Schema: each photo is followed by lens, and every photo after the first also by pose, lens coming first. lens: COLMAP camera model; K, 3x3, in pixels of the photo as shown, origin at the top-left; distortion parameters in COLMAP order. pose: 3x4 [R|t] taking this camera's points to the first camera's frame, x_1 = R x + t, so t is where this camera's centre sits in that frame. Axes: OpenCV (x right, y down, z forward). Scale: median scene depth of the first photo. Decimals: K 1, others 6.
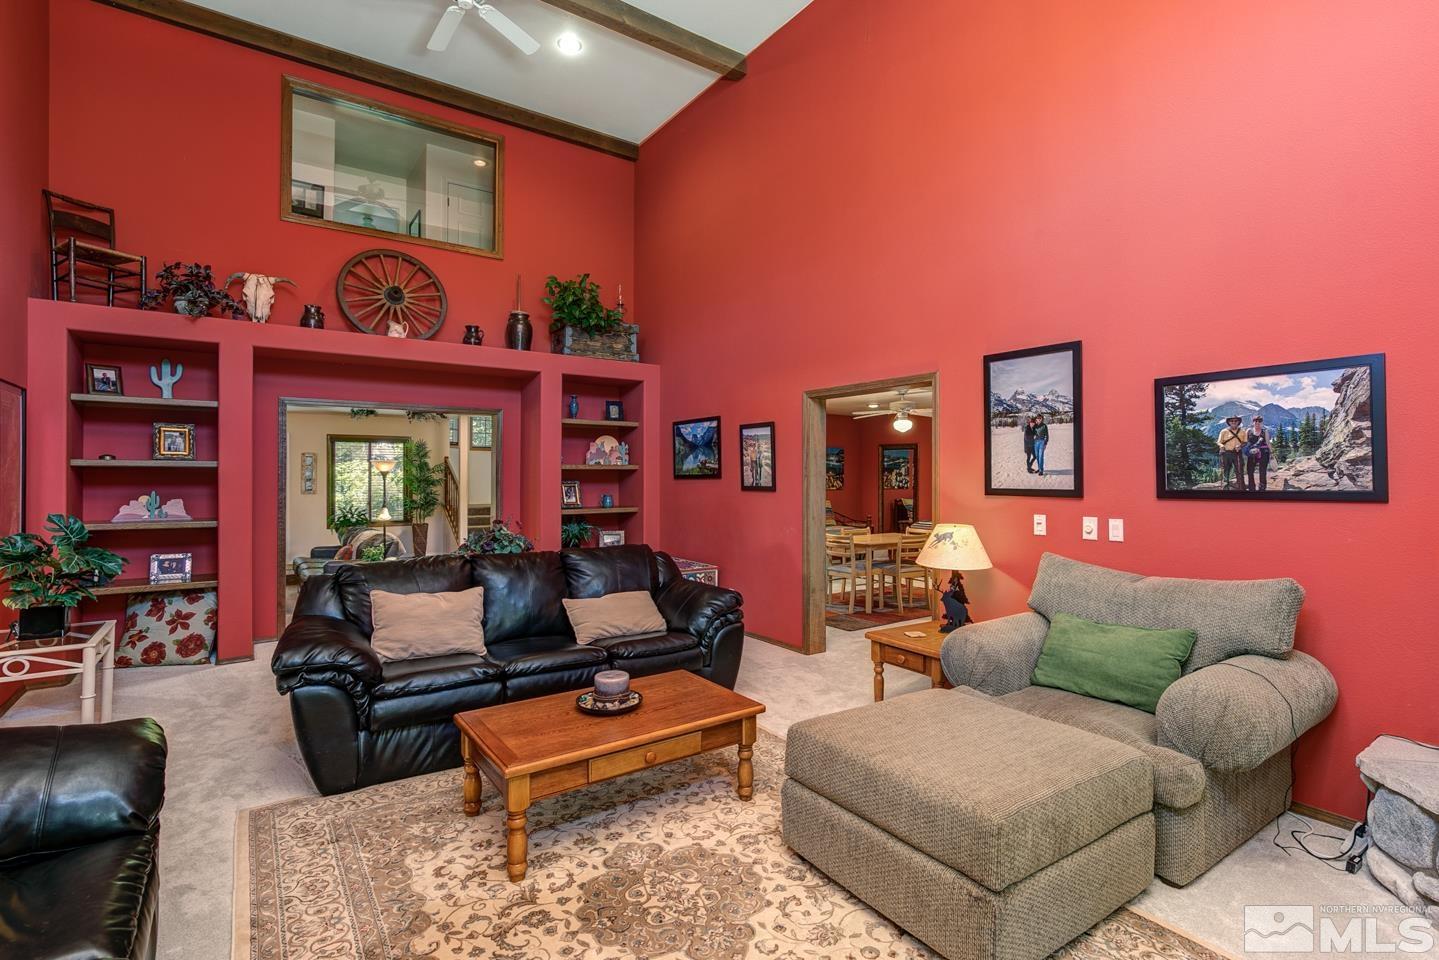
lens RADIAL K [[693.9, 0, 735.4], [0, 693.9, 466.3], [0, 0, 1]] dist [-0.015038, 0.002445]
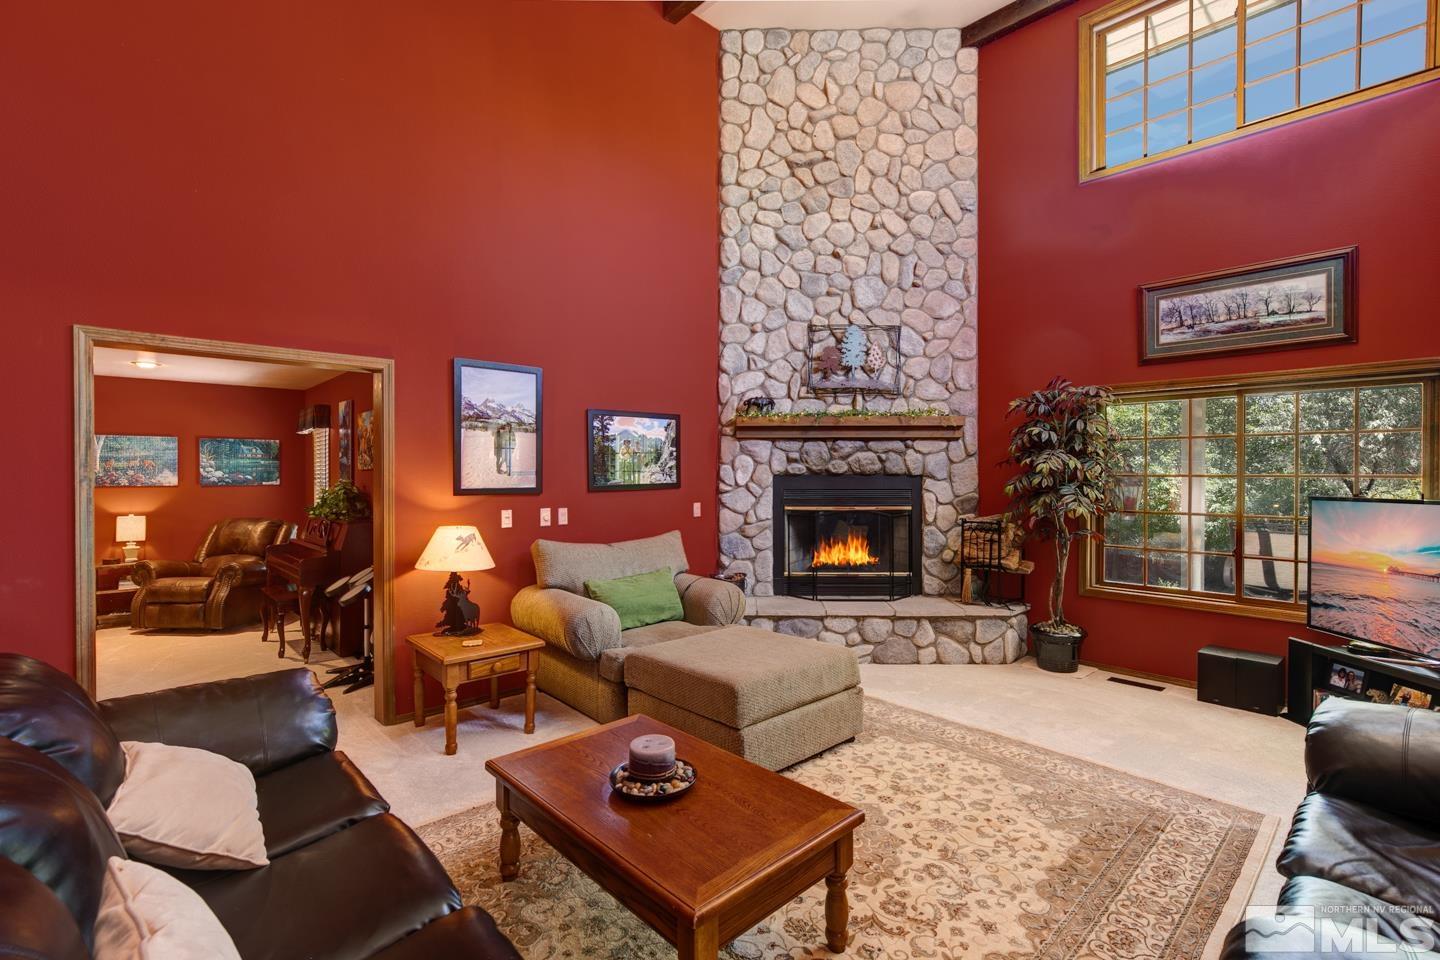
lens RADIAL K [[661.2, 0, 720.1], [0, 661.2, 482.0], [0, 0, 1]] dist [-0.017054, 0.000225]
pose [[-0.136624, -0.014257, 0.990520, -0.819013], [-0.011996, 0.999847, 0.012737, 0.006032], [-0.990550, -0.010142, -0.136774, 0.940711]]
